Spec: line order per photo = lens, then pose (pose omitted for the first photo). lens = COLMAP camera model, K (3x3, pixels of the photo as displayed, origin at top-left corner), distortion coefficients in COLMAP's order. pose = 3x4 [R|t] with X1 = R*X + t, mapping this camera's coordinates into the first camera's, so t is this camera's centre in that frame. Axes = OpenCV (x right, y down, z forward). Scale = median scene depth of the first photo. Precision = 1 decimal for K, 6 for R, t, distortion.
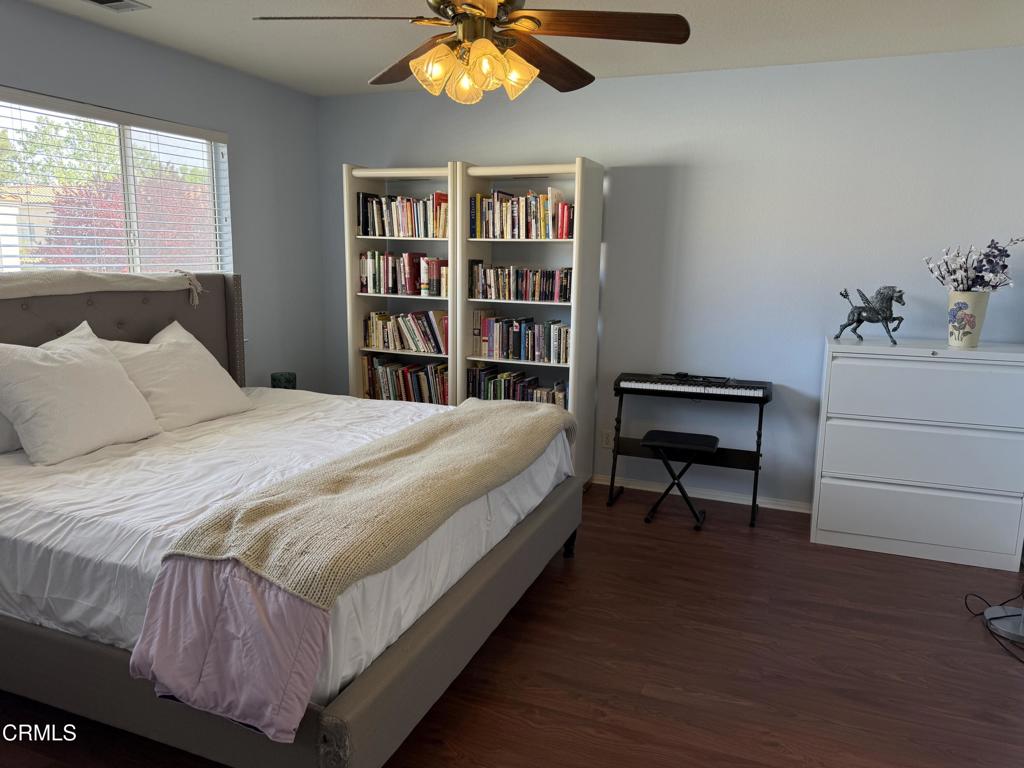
lens RADIAL K [[713.5, 0, 514.7], [0, 713.5, 393.5], [0, 0, 1]] dist [0.042179, -0.039137]
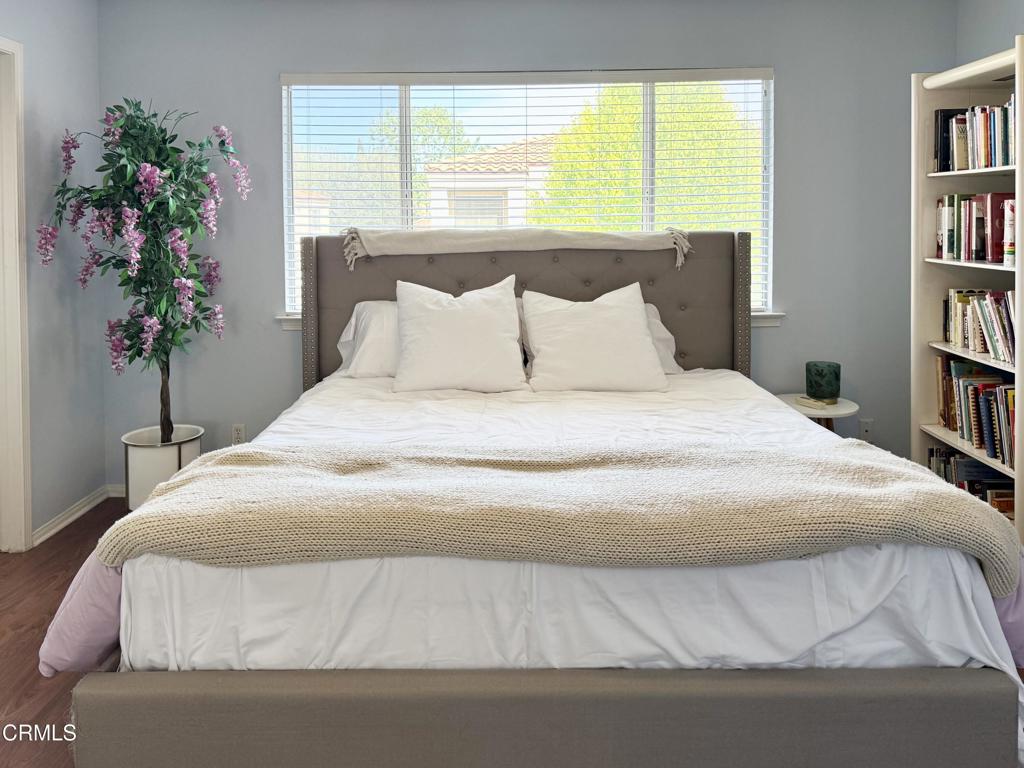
lens RADIAL K [[784.1, 0, 515.0], [0, 784.1, 267.7], [0, 0, 1]] dist [0.009667, 0.005541]
pose [[0.362876, 0.028598, -0.931399, 0.339570], [-0.159577, 0.986671, -0.031876, -0.052215], [0.918072, 0.160197, 0.362602, 0.417415]]
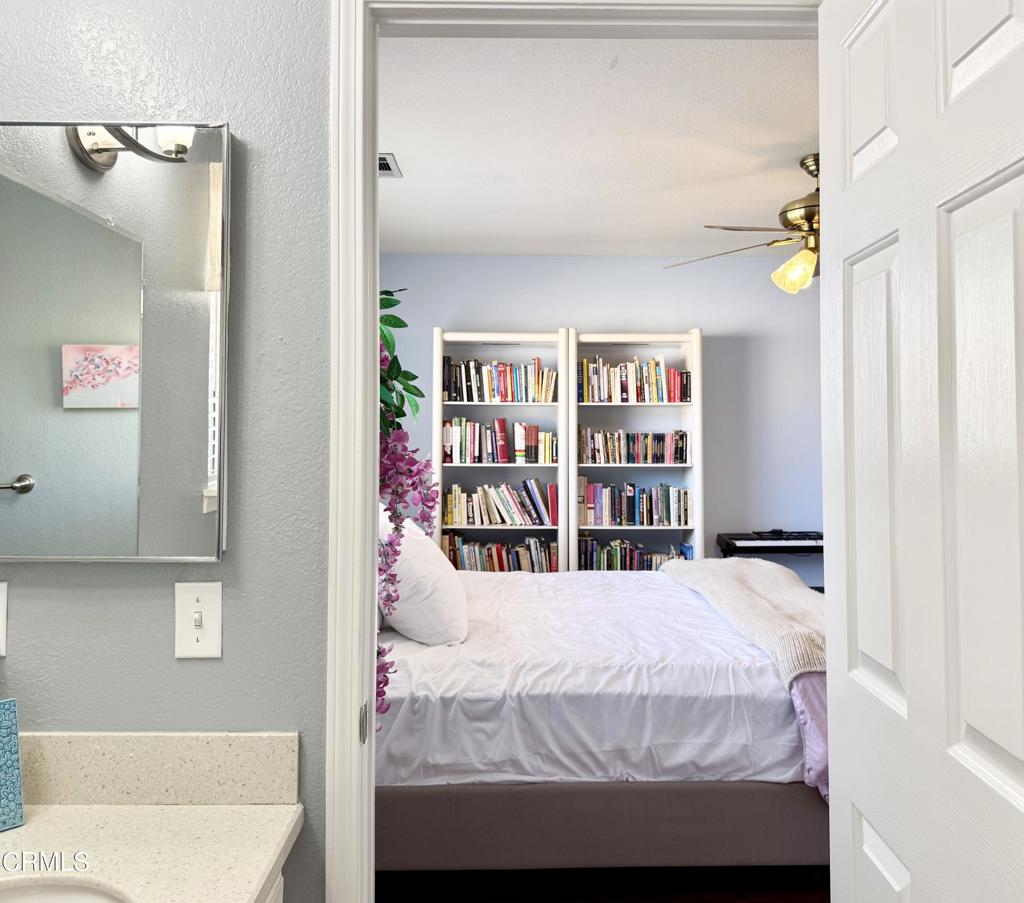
lens RADIAL K [[954.8, 0, 514.3], [0, 954.8, 385.8], [0, 0, 1]] dist [0.099556, 0.000000]
pose [[0.922321, -0.003265, 0.386410, -0.642747], [0.090780, 0.973810, -0.208454, 0.024277], [-0.375609, 0.227340, 0.898462, -0.142939]]
